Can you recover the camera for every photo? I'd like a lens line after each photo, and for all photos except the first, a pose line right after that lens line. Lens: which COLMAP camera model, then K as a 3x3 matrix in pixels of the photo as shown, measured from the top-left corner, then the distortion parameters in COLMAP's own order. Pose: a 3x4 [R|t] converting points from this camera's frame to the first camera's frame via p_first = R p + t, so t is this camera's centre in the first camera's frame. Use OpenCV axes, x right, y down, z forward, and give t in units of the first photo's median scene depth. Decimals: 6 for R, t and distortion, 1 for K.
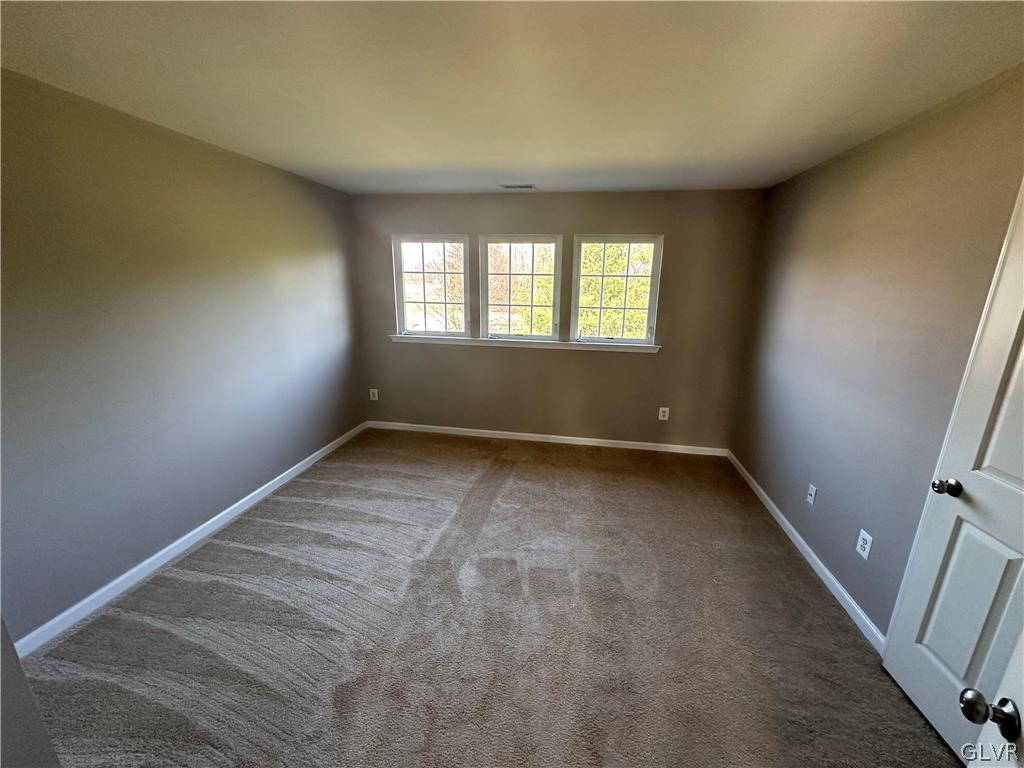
lens RADIAL K [[412.9, 0, 513.3], [0, 412.9, 386.3], [0, 0, 1]] dist [-0.004751, 0.000082]
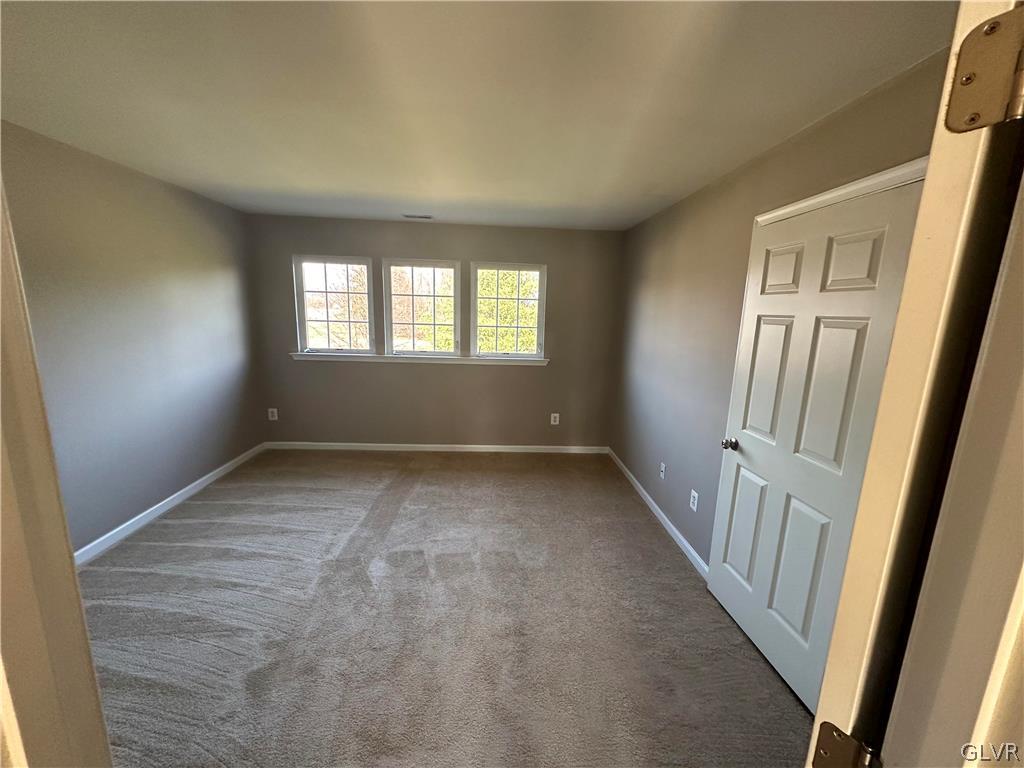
lens RADIAL K [[412.9, 0, 516.3], [0, 412.9, 386.1], [0, 0, 1]] dist [-0.004751, 0.000082]
pose [[0.974584, -0.027291, 0.222355, 0.012670], [0.041011, 0.997513, -0.057321, 0.049295], [-0.220237, 0.064983, 0.973279, -0.120300]]
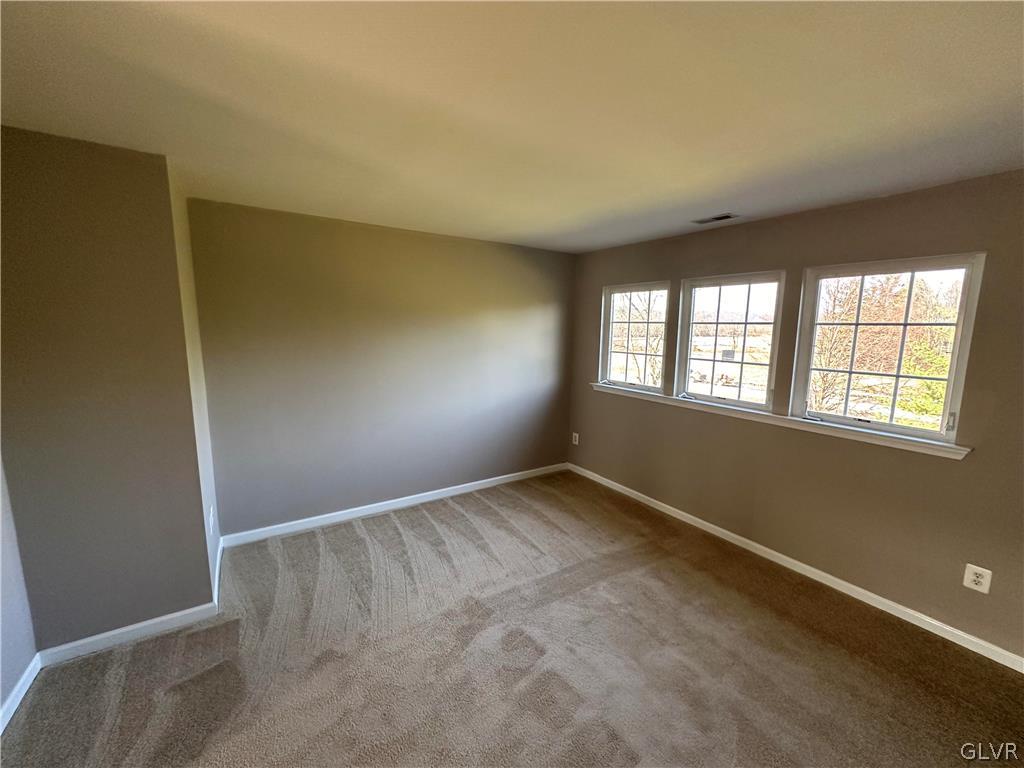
lens RADIAL K [[412.9, 0, 506.5], [0, 412.9, 383.6], [0, 0, 1]] dist [-0.004751, 0.000082]
pose [[0.677663, 0.098458, -0.728752, 0.416975], [-0.193249, 0.980009, -0.047297, -0.048154], [0.709526, 0.172882, 0.683143, 0.225726]]
